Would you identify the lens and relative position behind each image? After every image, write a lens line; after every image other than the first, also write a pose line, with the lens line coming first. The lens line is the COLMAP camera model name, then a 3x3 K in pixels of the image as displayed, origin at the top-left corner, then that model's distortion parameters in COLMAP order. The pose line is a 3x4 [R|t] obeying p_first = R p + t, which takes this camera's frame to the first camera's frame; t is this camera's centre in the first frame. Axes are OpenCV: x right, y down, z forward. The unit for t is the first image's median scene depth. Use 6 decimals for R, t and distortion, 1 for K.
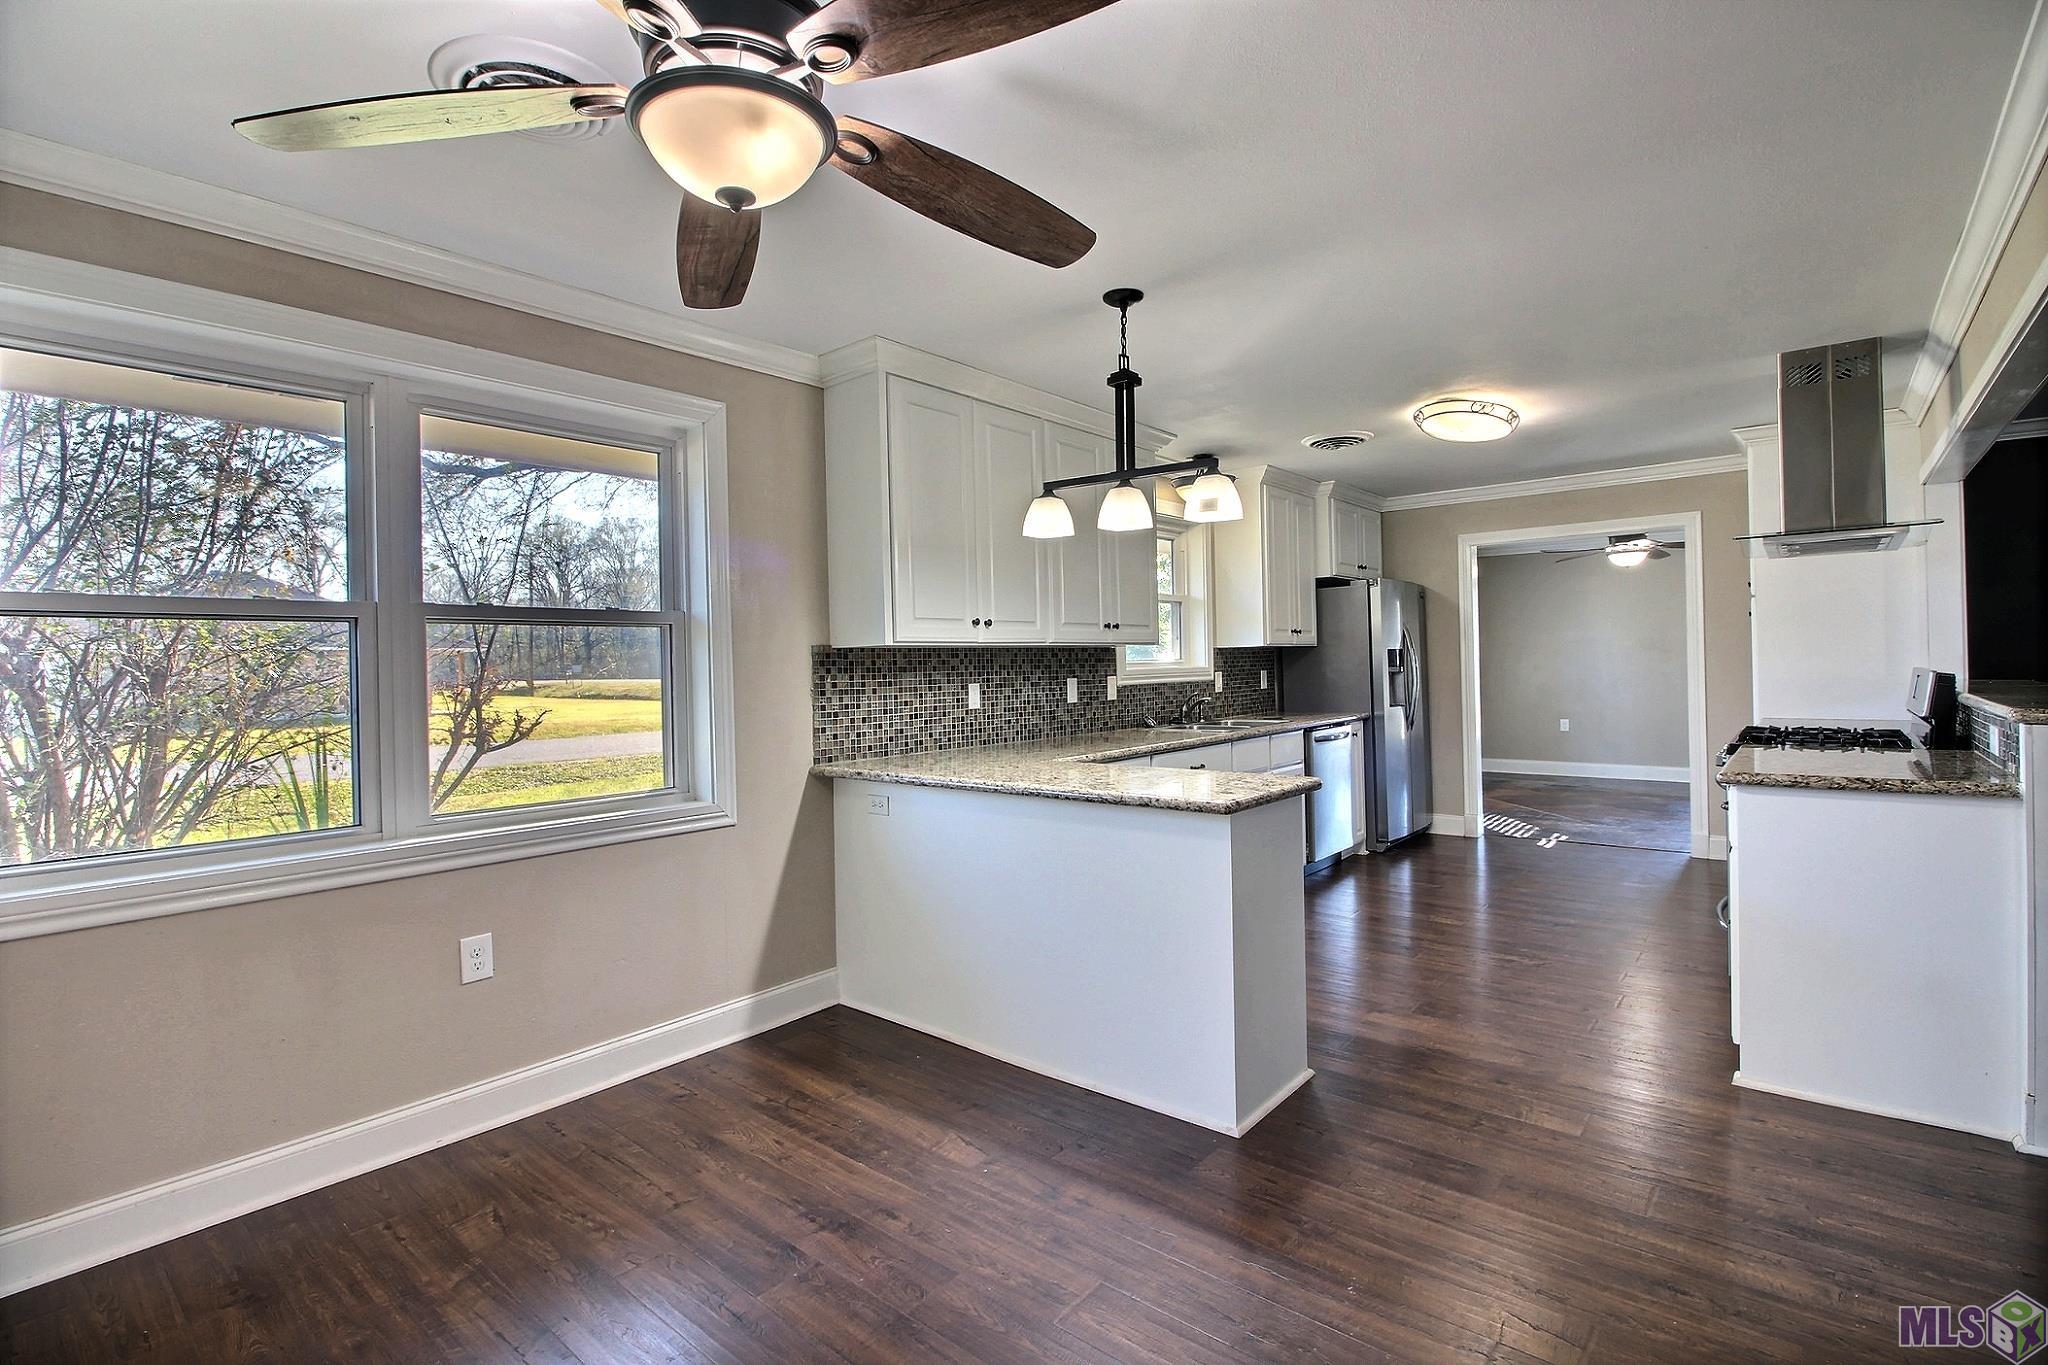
lens RADIAL K [[949.2, 0, 1032.7], [0, 949.2, 669.8], [0, 0, 1]] dist [-0.001614, -0.000269]
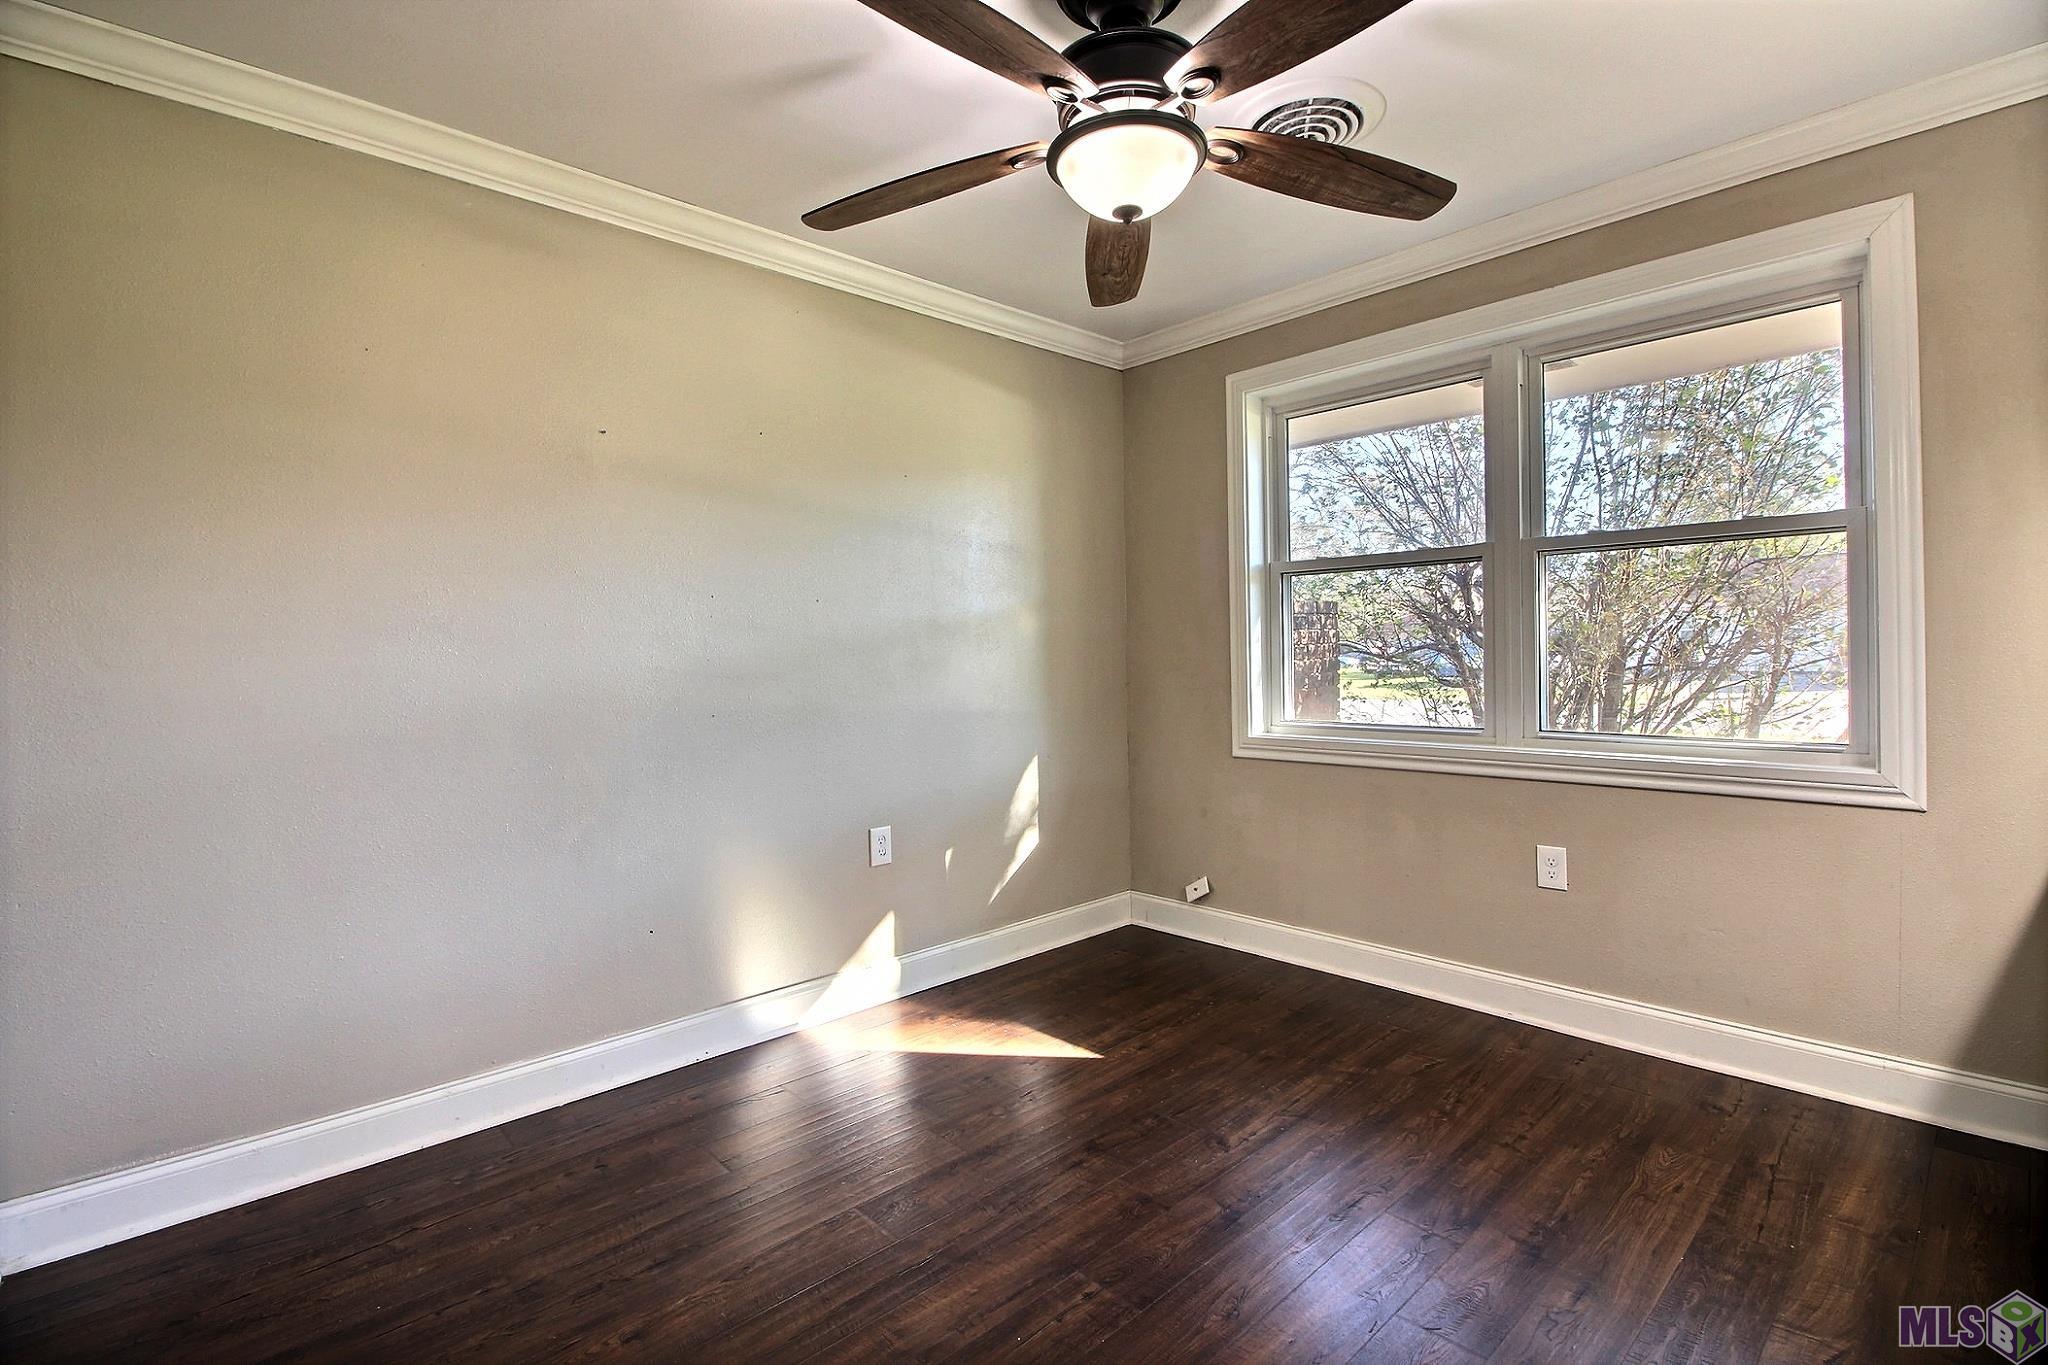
lens RADIAL K [[944.3, 0, 1031.3], [0, 944.3, 652.8], [0, 0, 1]] dist [-0.003217, -0.000727]
pose [[-0.095449, 0.024404, -0.995135, 0.540331], [0.013101, 0.999644, 0.023258, 0.033303], [0.995348, -0.010818, -0.095734, 0.549032]]
